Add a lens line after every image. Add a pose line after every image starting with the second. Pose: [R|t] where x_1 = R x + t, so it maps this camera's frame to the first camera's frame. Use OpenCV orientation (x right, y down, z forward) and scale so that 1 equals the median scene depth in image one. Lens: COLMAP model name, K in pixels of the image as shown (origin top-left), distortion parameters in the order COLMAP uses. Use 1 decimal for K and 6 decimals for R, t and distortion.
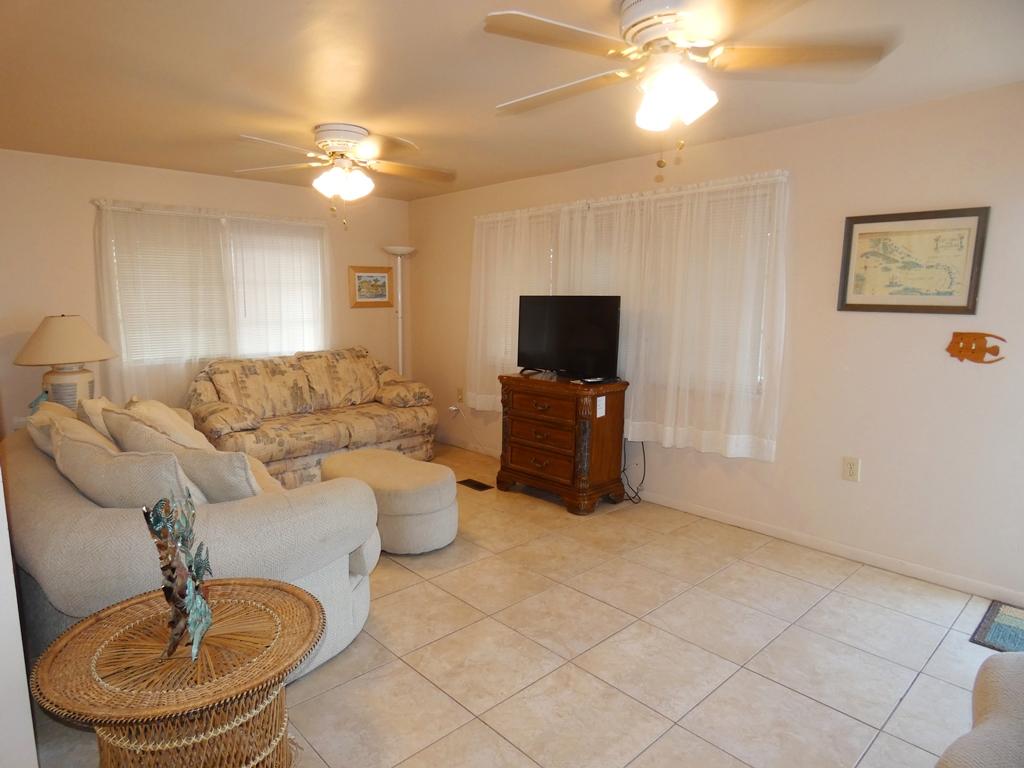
lens RADIAL K [[604.4, 0, 505.8], [0, 604.4, 382.4], [0, 0, 1]] dist [-0.019658, 0.000117]
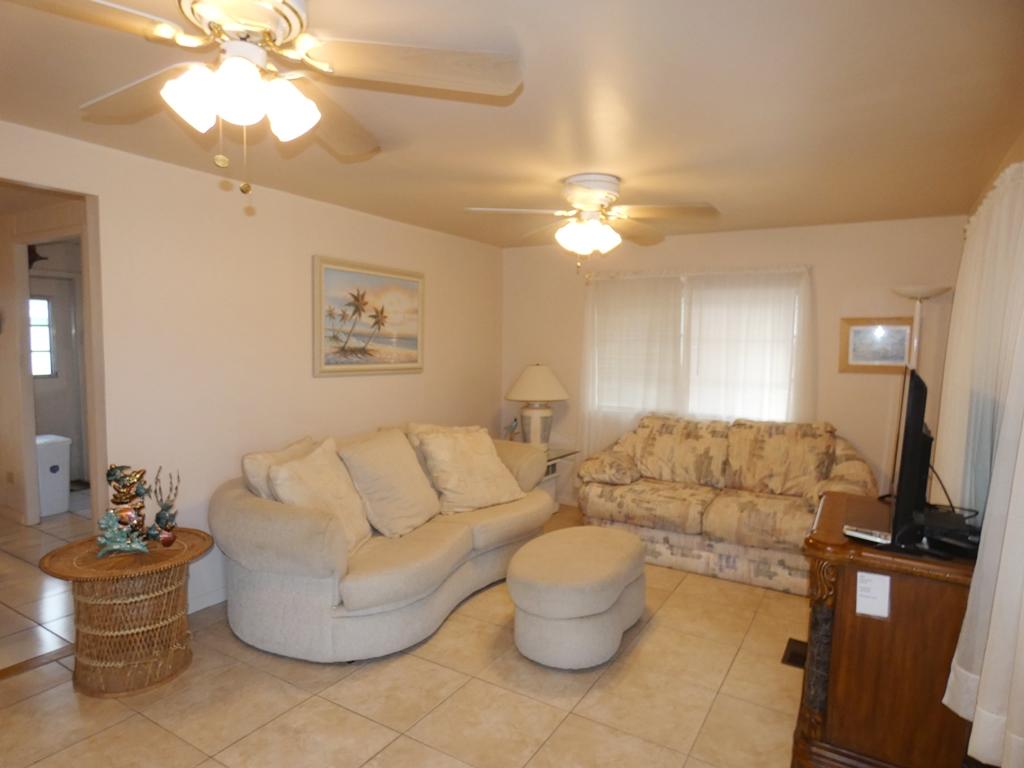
lens RADIAL K [[604.4, 0, 507.7], [0, 604.4, 391.3], [0, 0, 1]] dist [-0.019658, 0.000117]
pose [[0.267551, 0.077112, -0.960453, 0.432541], [-0.151907, 0.987703, 0.036983, -0.076342], [0.951494, 0.136005, 0.275975, 0.470440]]
